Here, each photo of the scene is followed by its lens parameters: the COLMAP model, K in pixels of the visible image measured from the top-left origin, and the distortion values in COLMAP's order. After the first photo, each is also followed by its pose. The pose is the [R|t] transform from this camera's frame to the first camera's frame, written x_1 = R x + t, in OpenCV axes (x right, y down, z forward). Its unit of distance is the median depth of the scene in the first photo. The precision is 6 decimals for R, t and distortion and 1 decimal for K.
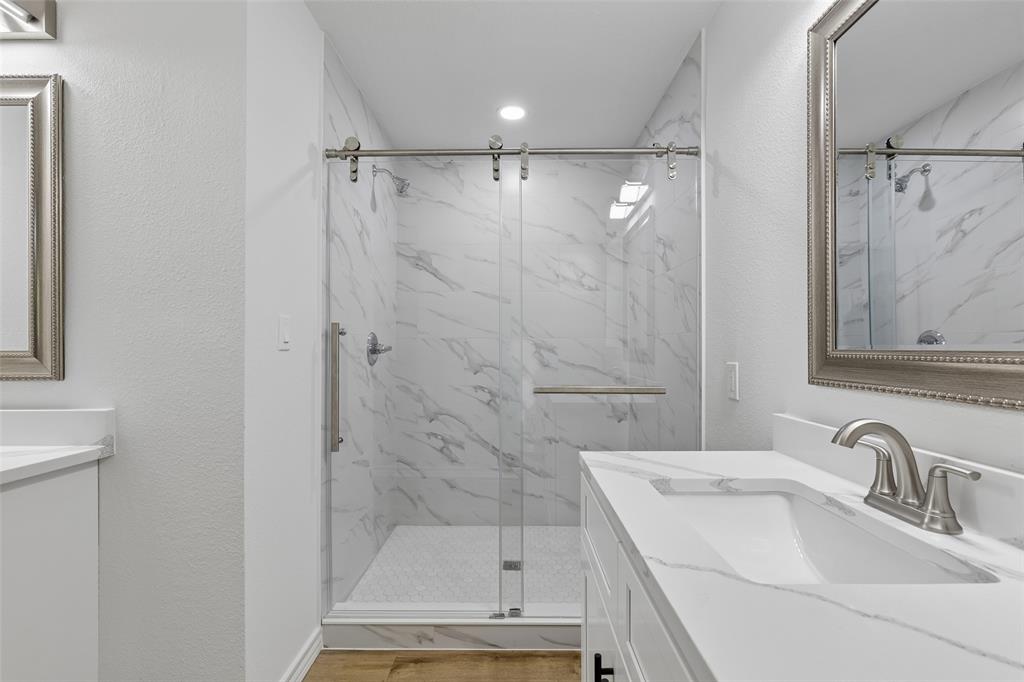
lens RADIAL K [[460.0, 0, 511.6], [0, 460.0, 345.7], [0, 0, 1]] dist [0.011966, -0.002991]
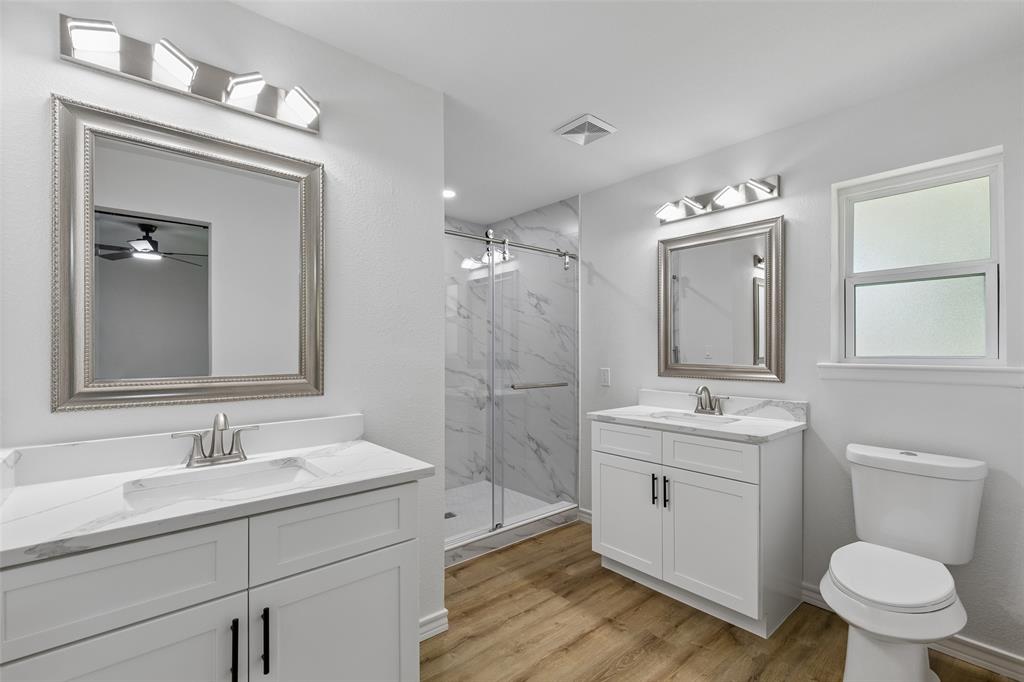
lens RADIAL K [[460.0, 0, 512.0], [0, 460.0, 345.2], [0, 0, 1]] dist [0.011966, -0.002991]
pose [[0.747882, 0.007237, 0.663793, -1.055839], [-0.003235, 0.999968, -0.007257, -0.044607], [-0.663824, 0.003281, 0.747881, -0.244231]]
